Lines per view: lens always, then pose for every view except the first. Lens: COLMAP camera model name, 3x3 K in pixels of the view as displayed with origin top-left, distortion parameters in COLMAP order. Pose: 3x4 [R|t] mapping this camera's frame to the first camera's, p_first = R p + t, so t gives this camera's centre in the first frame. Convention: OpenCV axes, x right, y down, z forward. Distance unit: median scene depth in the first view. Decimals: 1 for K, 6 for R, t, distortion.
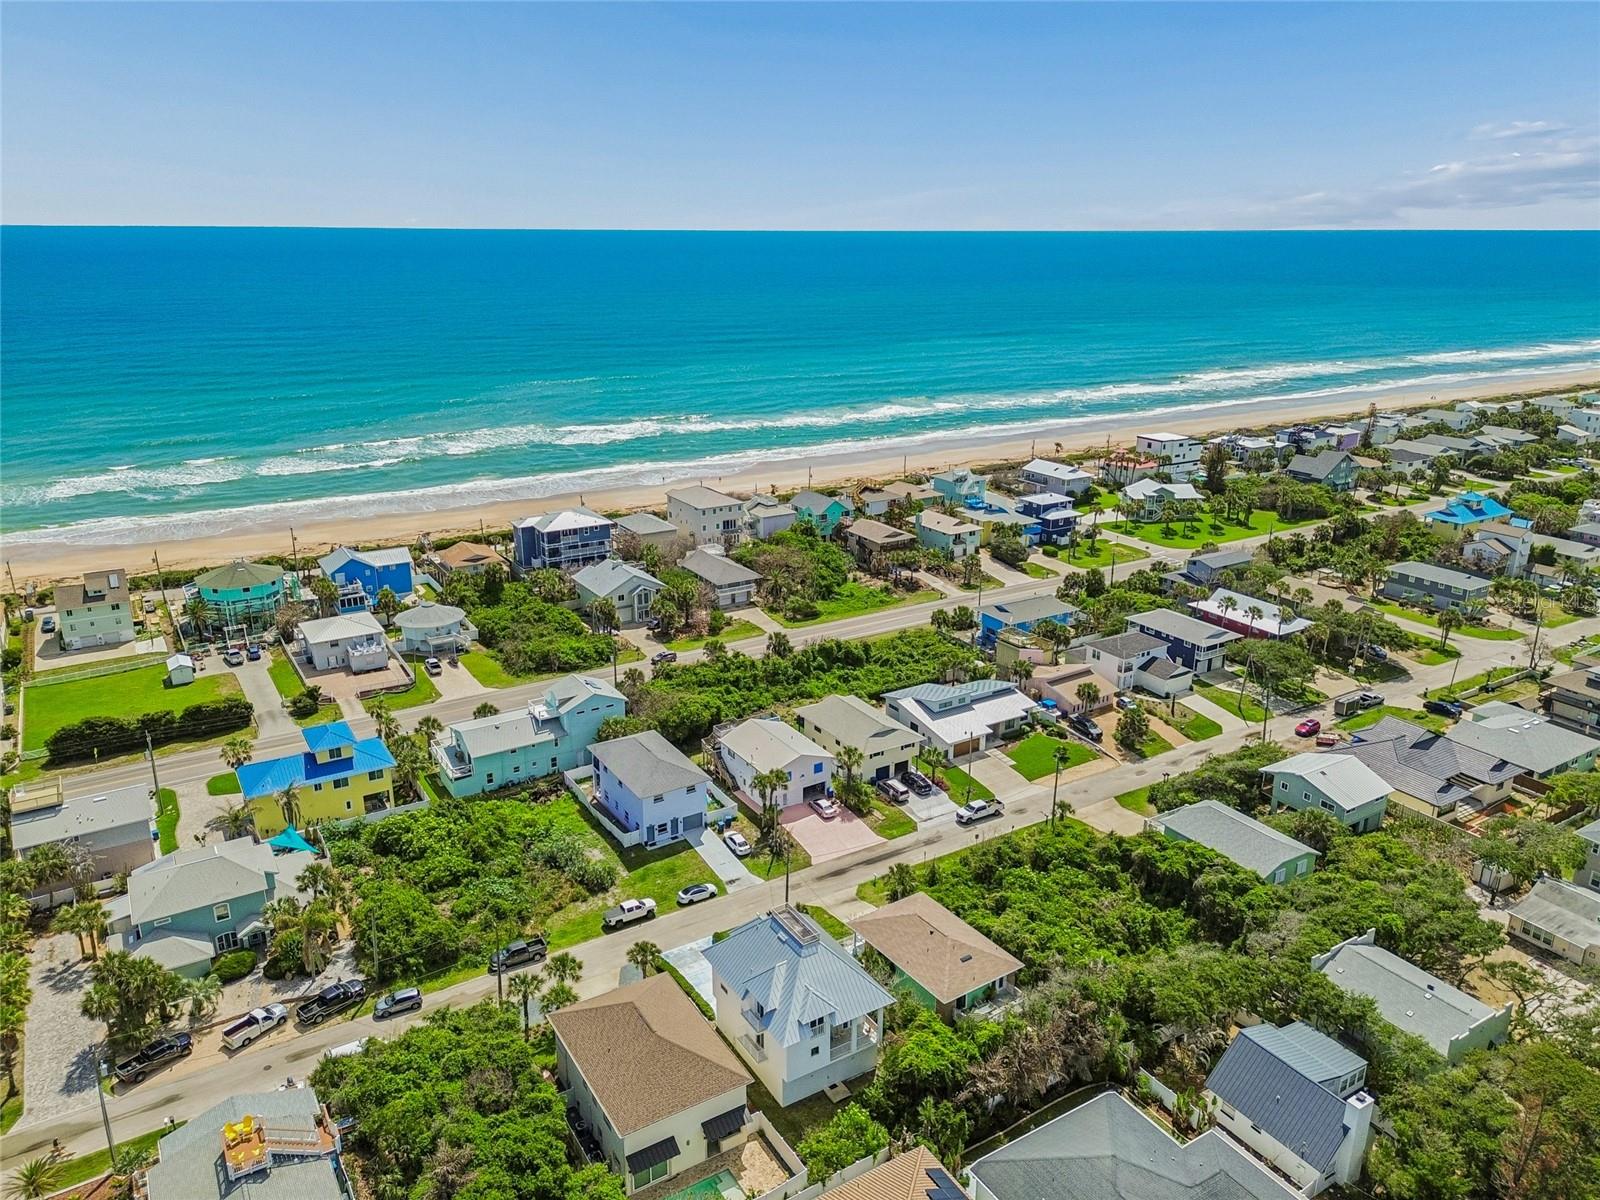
lens RADIAL K [[1129.7, 0, 799.7], [0, 1129.7, 602.0], [0, 0, 1]] dist [0.072361, -0.072285]
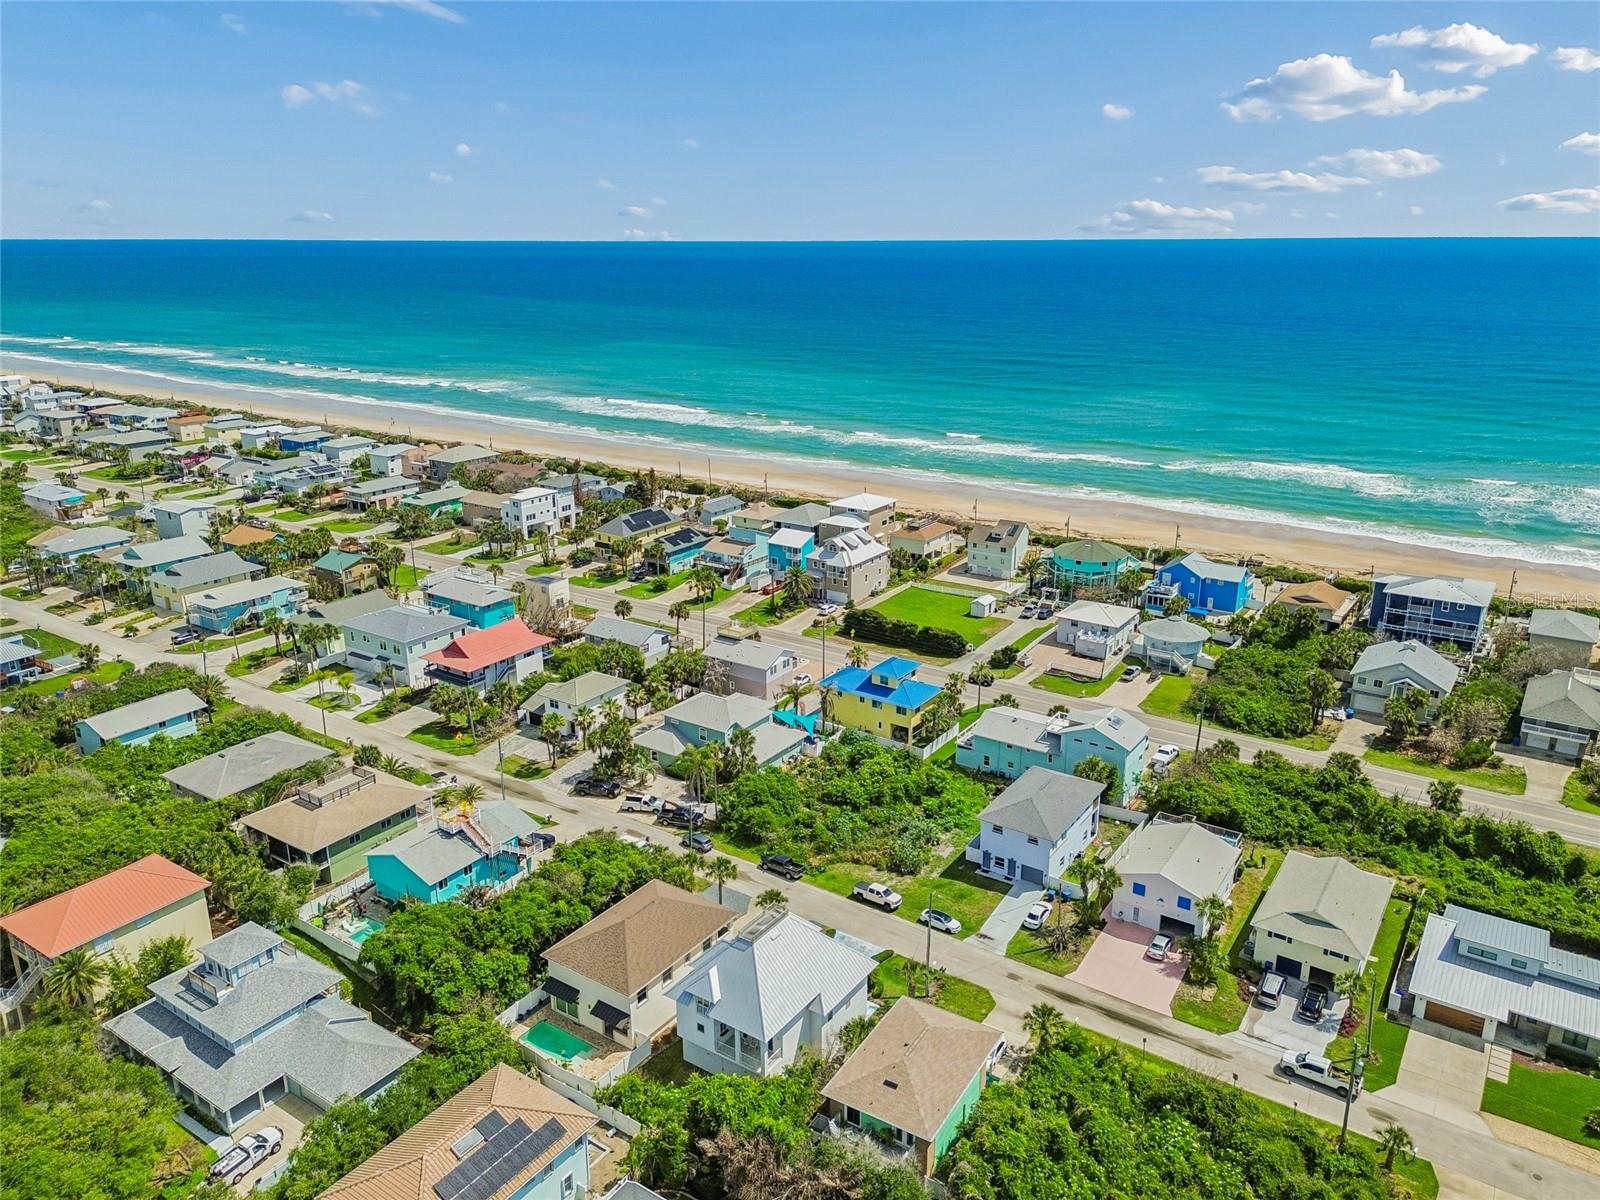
lens RADIAL K [[1148.4, 0, 800.8], [0, 1148.4, 600.3], [0, 0, 1]] dist [0.076225, -0.077147]
pose [[0.409110, 0.271885, -0.871038, 0.529769], [-0.284171, 0.945070, 0.161524, -0.106193], [0.867108, 0.181442, 0.463899, 0.313205]]
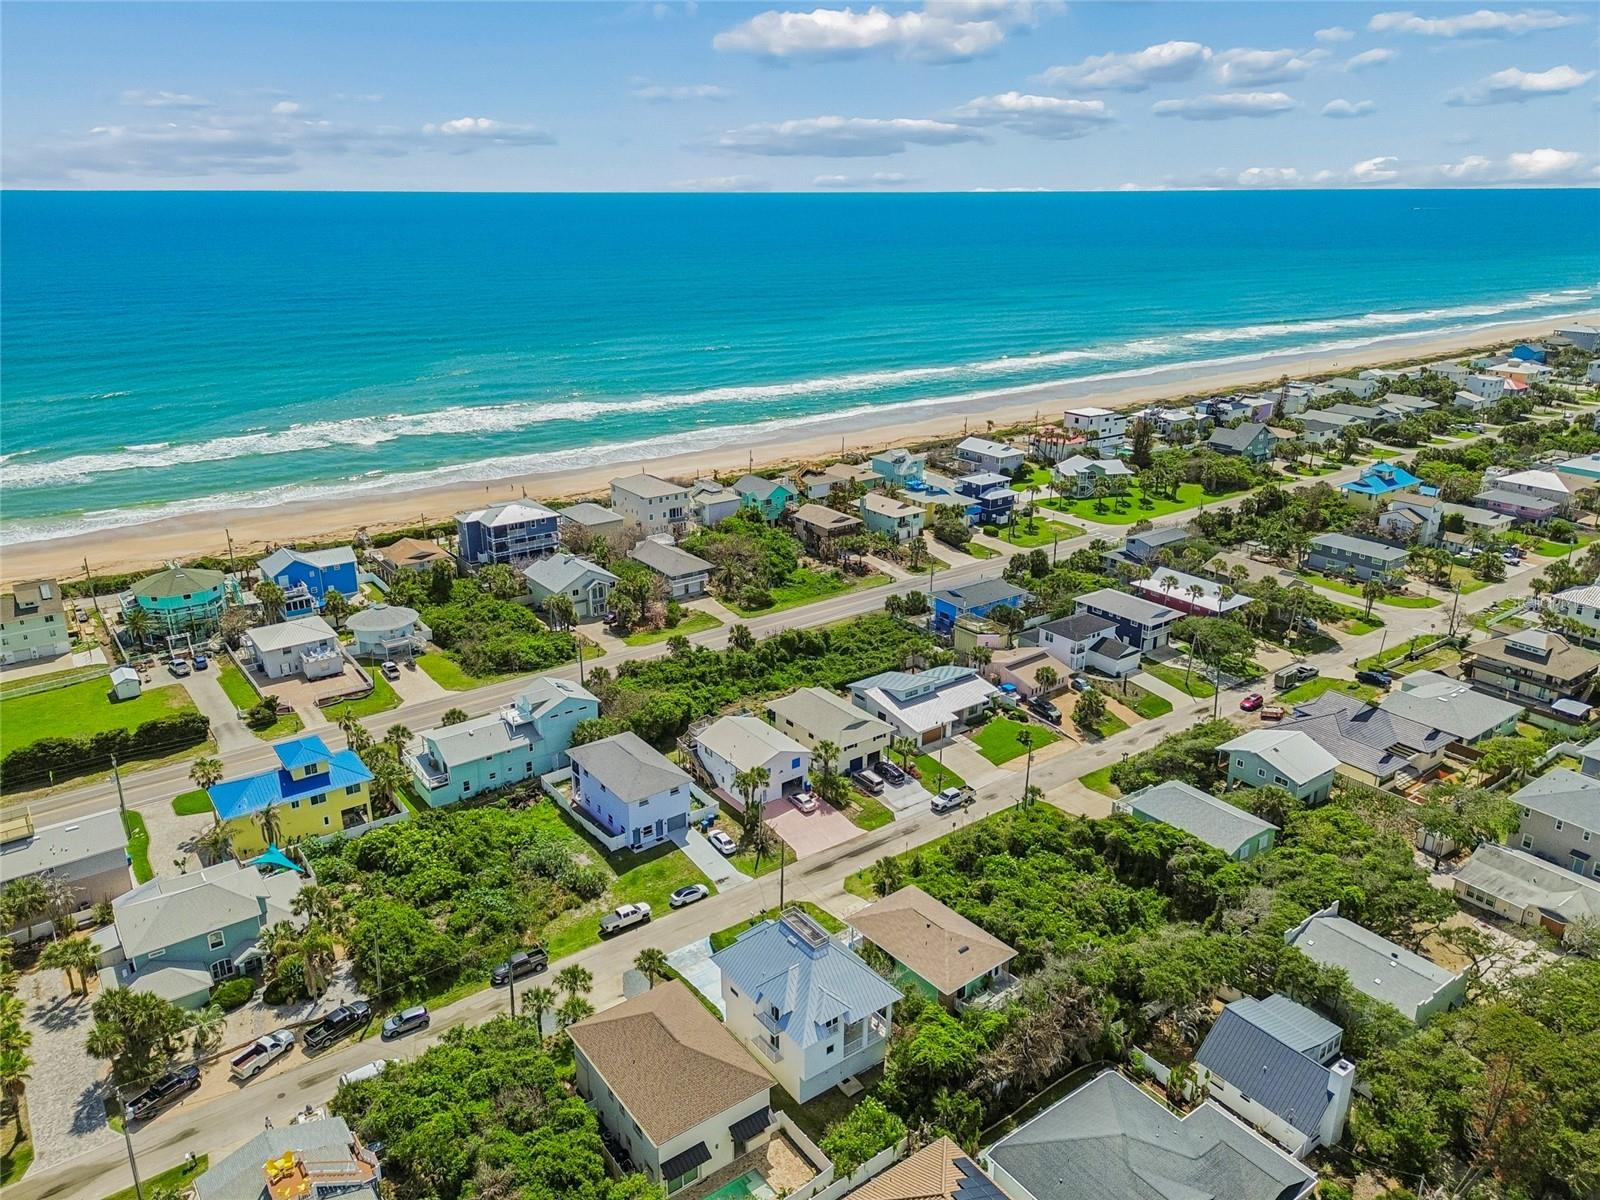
lens RADIAL K [[1131.4, 0, 797.3], [0, 1131.4, 601.0], [0, 0, 1]] dist [0.068766, -0.066716]
pose [[0.996938, -0.030556, 0.071973, -0.047829], [0.028474, 0.999151, 0.029771, -0.027888], [-0.072821, -0.027630, 0.996962, -0.014011]]
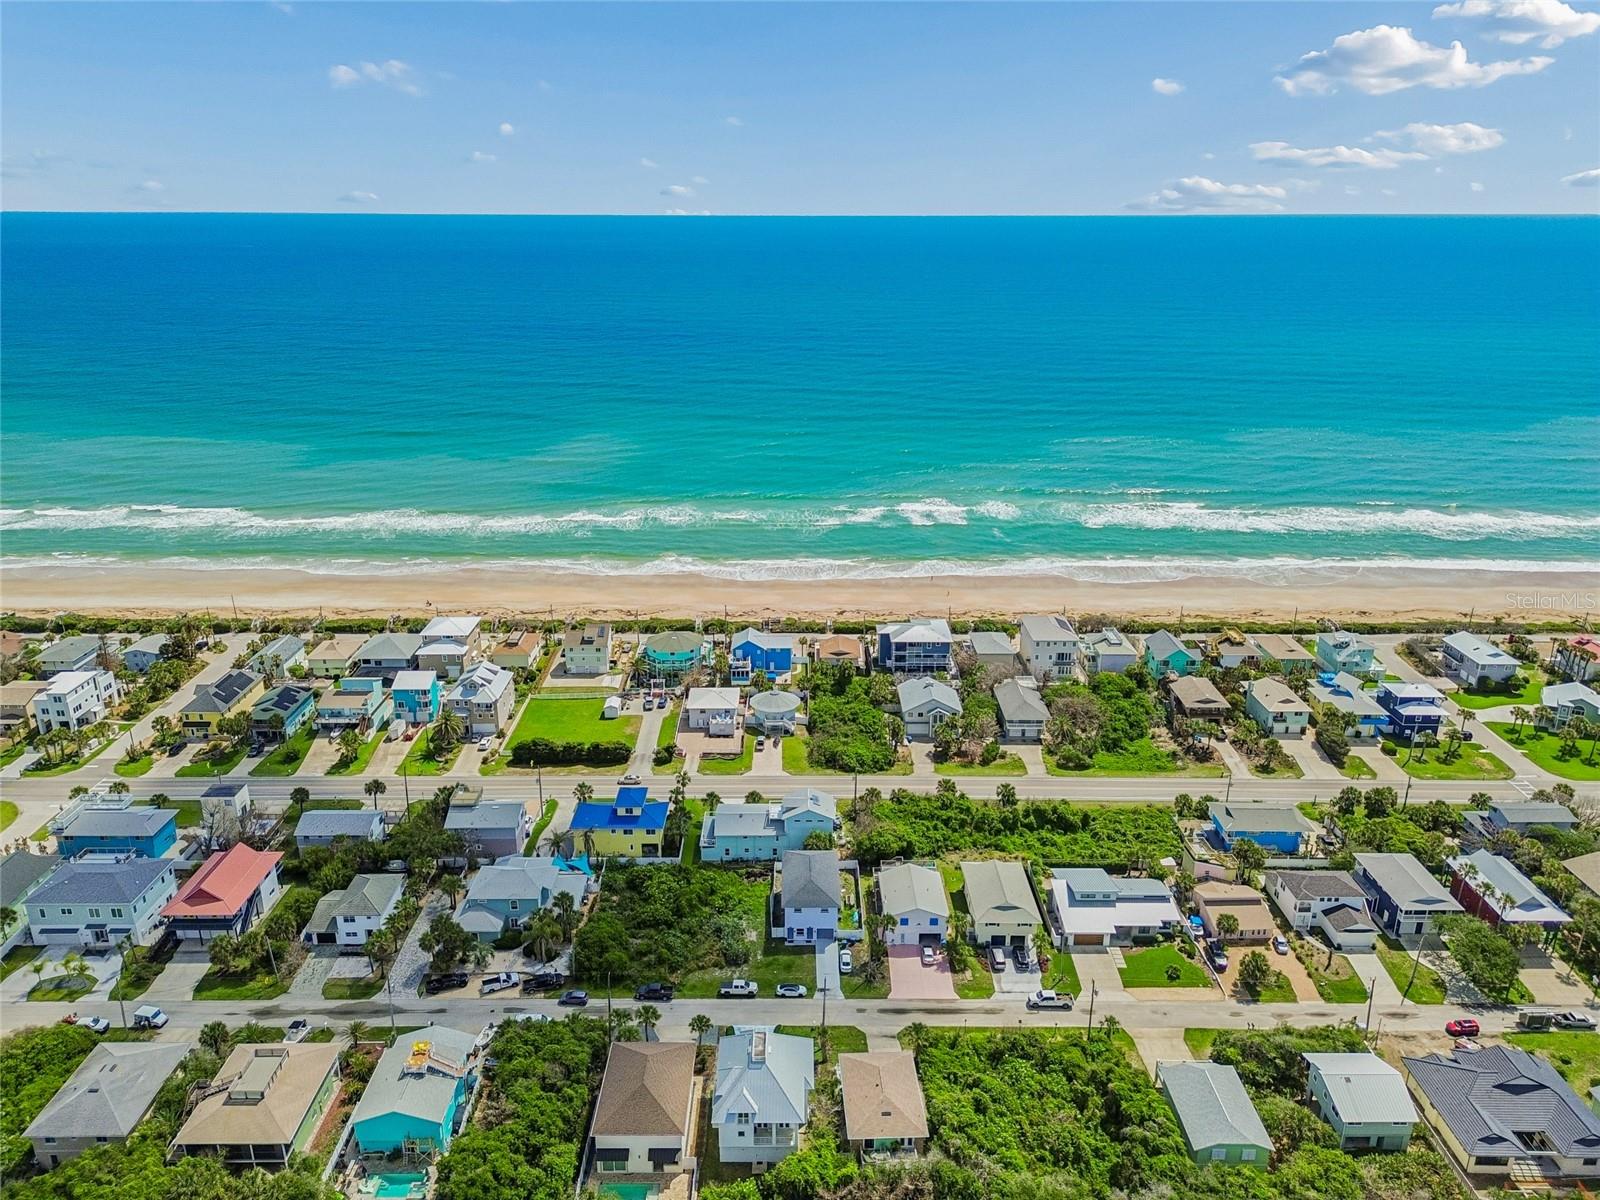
lens RADIAL K [[1129.7, 0, 799.7], [0, 1129.7, 602.0], [0, 0, 1]] dist [0.072361, -0.072285]
pose [[0.852096, 0.168745, -0.495437, 0.419739], [-0.163620, 0.985039, 0.054095, -0.226004], [0.497153, 0.034970, 0.866958, -0.158510]]
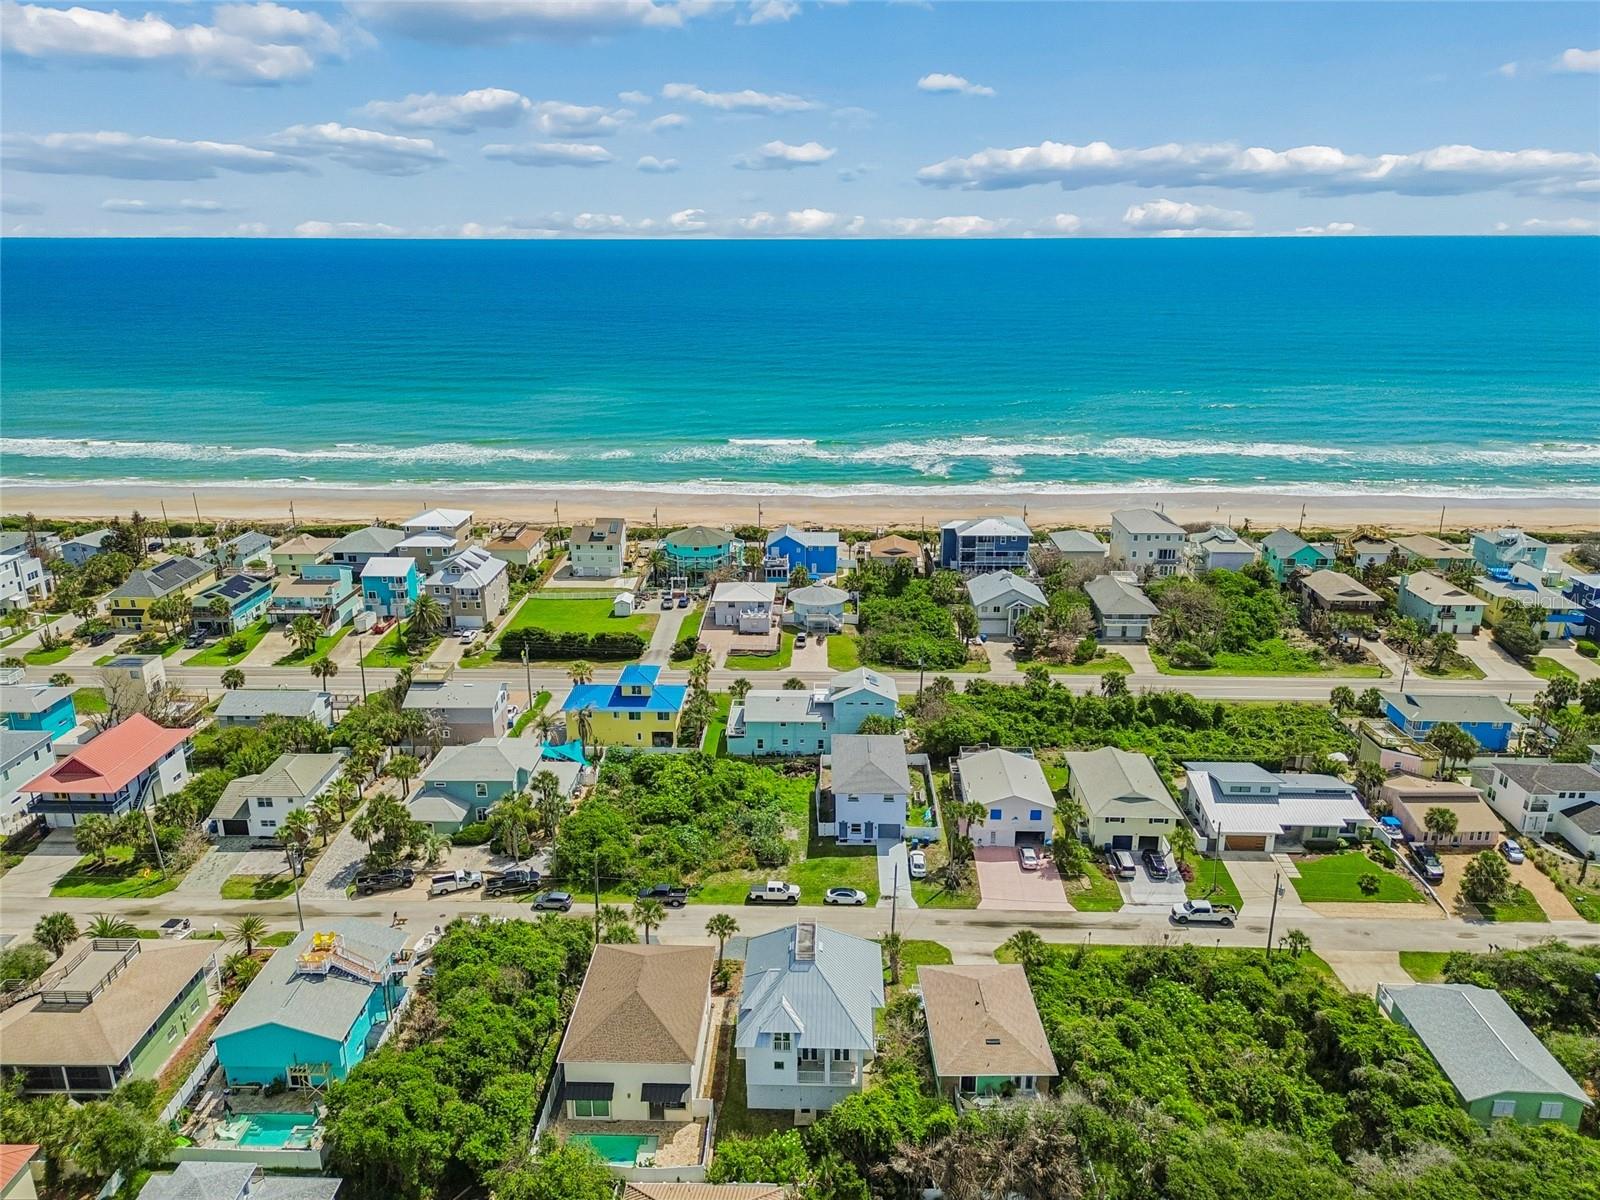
lens RADIAL K [[1135.5, 0, 799.8], [0, 1135.5, 598.6], [0, 0, 1]] dist [0.079221, -0.081576]
pose [[0.835846, 0.163215, -0.524139, 0.295653], [-0.168860, 0.984929, 0.037422, -0.028490], [0.522348, 0.057227, 0.850810, 0.082626]]
